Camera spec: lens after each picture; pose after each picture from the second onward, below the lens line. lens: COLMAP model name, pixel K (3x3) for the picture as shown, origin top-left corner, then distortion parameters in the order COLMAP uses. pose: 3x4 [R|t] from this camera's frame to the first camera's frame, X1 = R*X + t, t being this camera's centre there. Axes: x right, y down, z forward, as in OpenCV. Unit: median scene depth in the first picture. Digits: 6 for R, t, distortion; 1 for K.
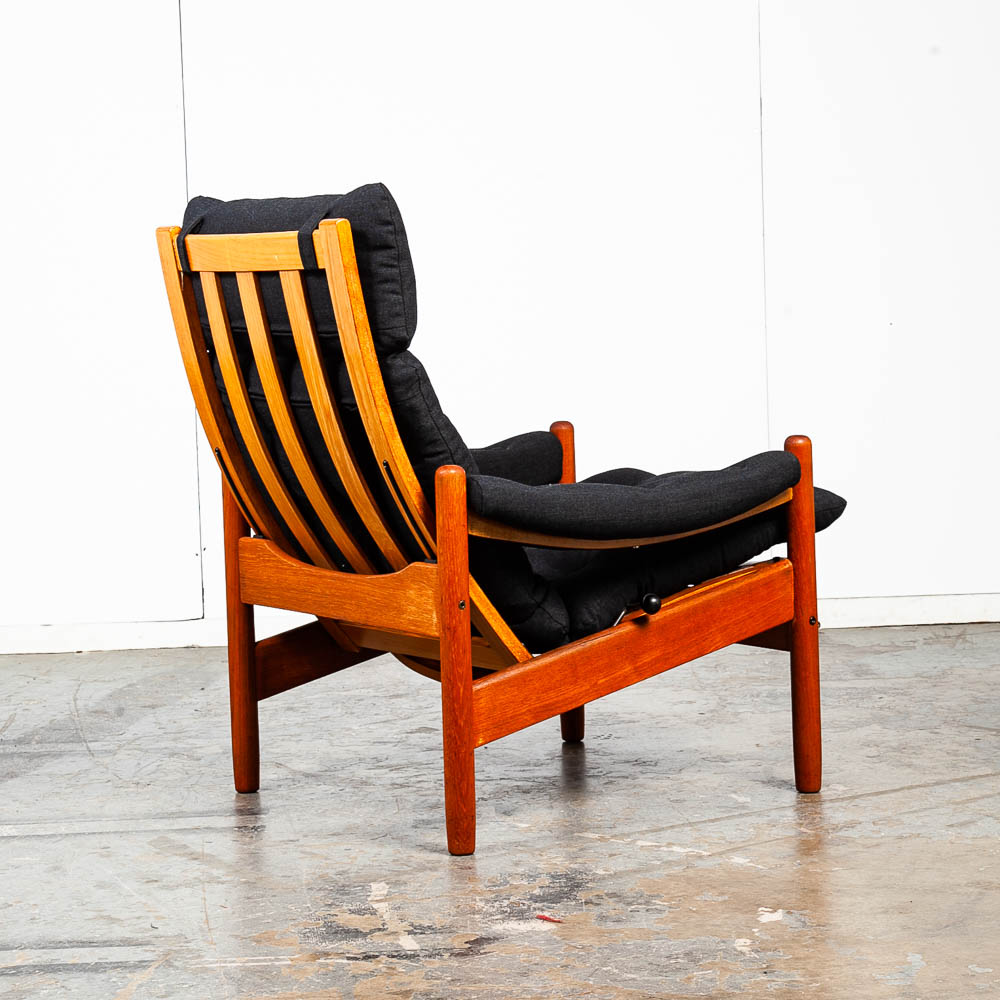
lens RADIAL K [[2827.9, 0, 500.0], [0, 2827.9, 500.0], [0, 0, 1]] dist [0.137628, 0.817047]
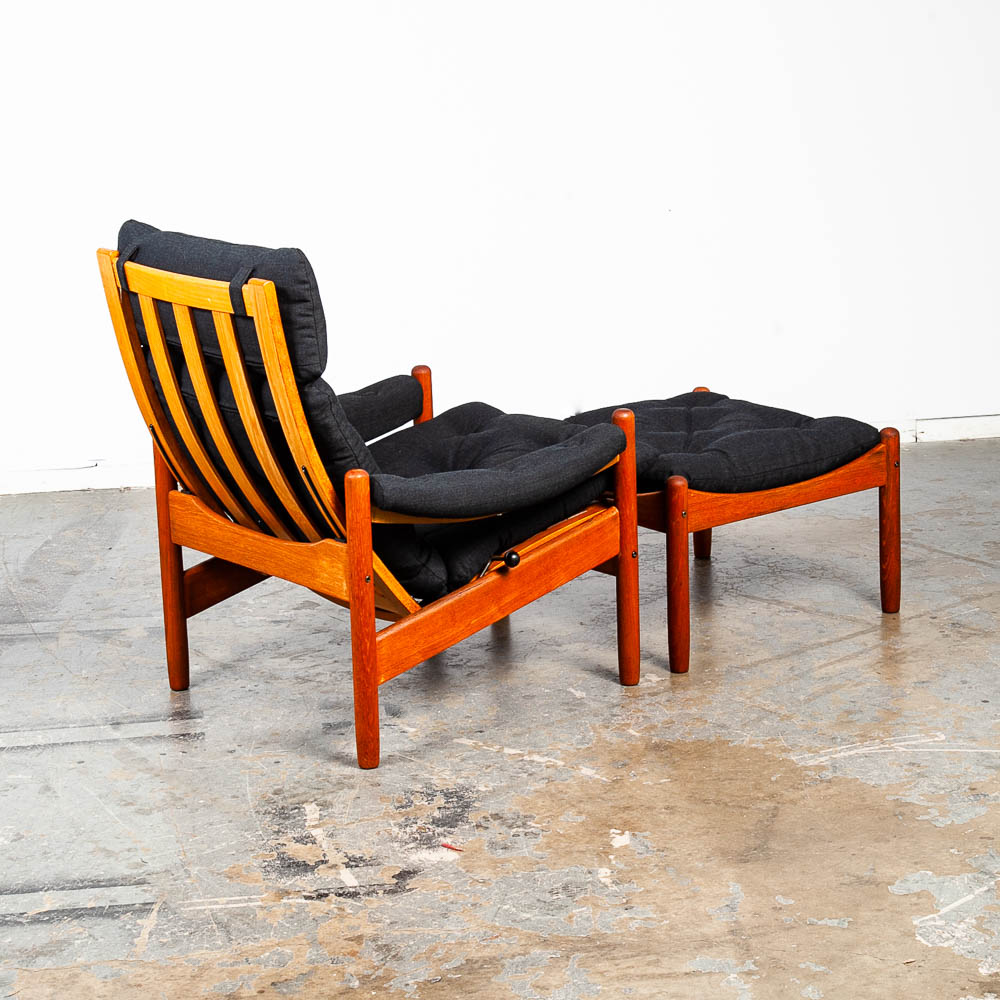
lens RADIAL K [[2580.1, 0, 500.0], [0, 2580.1, 500.0], [0, 0, 1]] dist [0.080205, 0.816551]
pose [[0.994835, -0.024270, 0.098558, -0.066287], [0.007792, 0.986389, 0.164244, -0.183189], [-0.101203, -0.162628, 0.981484, -0.125160]]
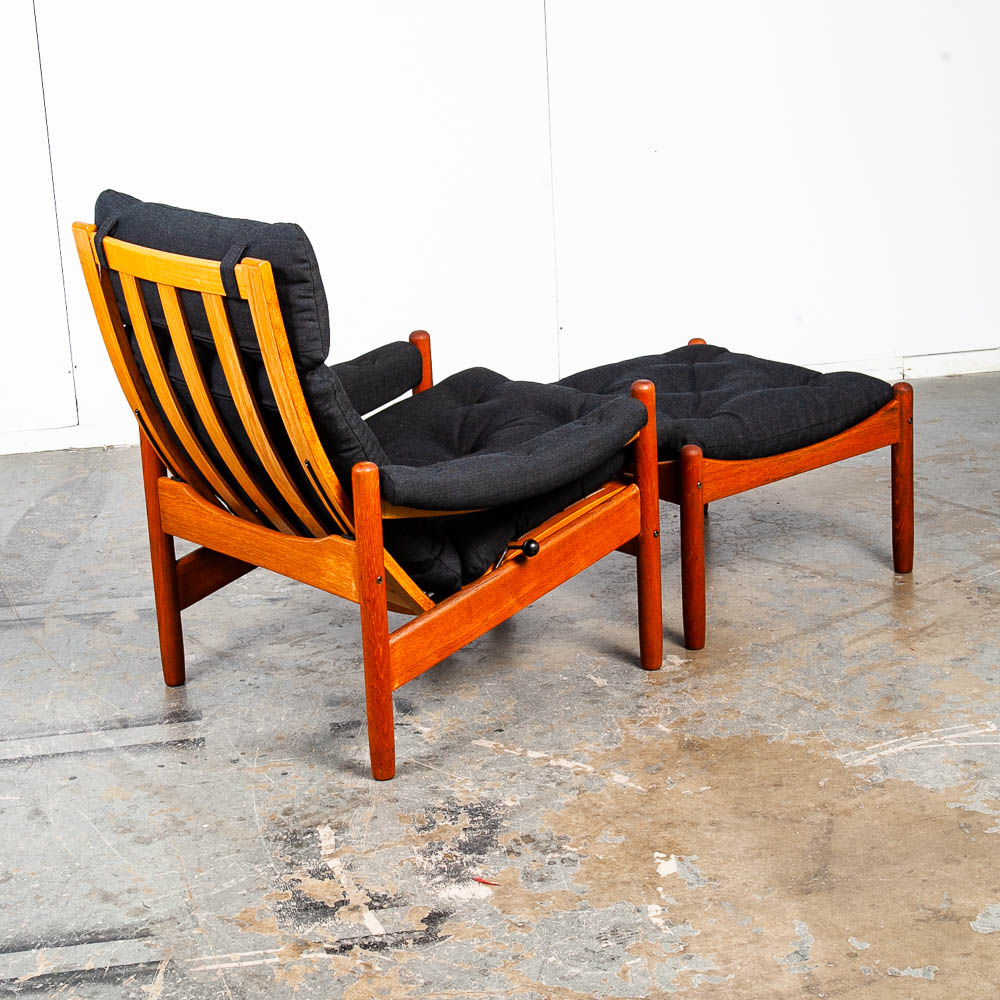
lens RADIAL K [[2266.9, 0, 500.0], [0, 2266.9, 500.0], [0, 0, 1]] dist [0.059991, 0.293939]
pose [[0.990793, -0.053363, 0.124427, -0.077173], [0.025113, 0.975534, 0.218410, -0.193901], [-0.133037, -0.213275, 0.967892, 0.100118]]
